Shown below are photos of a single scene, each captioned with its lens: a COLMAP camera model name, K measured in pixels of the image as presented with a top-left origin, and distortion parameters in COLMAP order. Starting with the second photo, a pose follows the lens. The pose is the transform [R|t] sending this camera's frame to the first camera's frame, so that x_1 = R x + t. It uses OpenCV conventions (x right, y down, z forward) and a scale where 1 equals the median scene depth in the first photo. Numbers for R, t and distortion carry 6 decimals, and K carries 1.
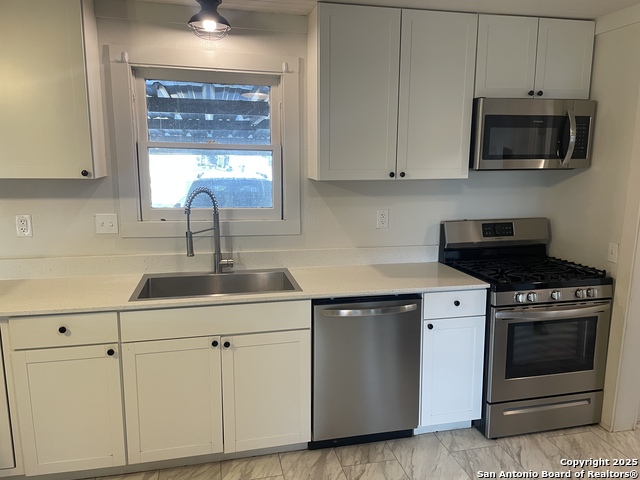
lens RADIAL K [[478.8, 0, 325.0], [0, 478.8, 239.4], [0, 0, 1]] dist [0.088398, -0.115515]
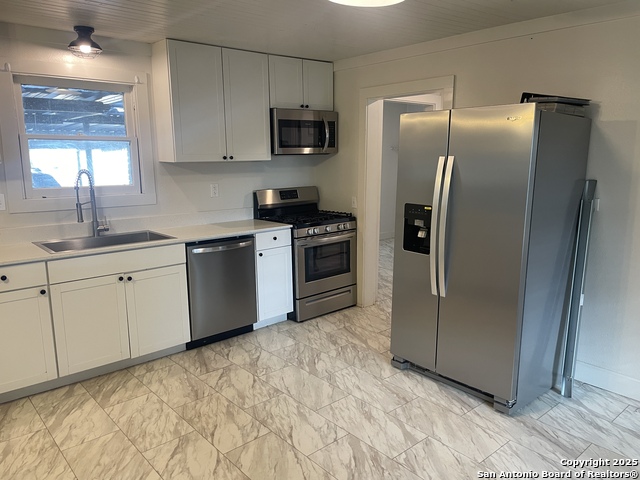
lens RADIAL K [[478.8, 0, 325.0], [0, 478.8, 239.4], [0, 0, 1]] dist [0.088398, -0.115515]
pose [[0.881096, -0.096525, 0.462982, -0.295260], [0.091190, 0.995255, 0.033955, 0.091831], [-0.464062, 0.012302, 0.885717, -0.448553]]
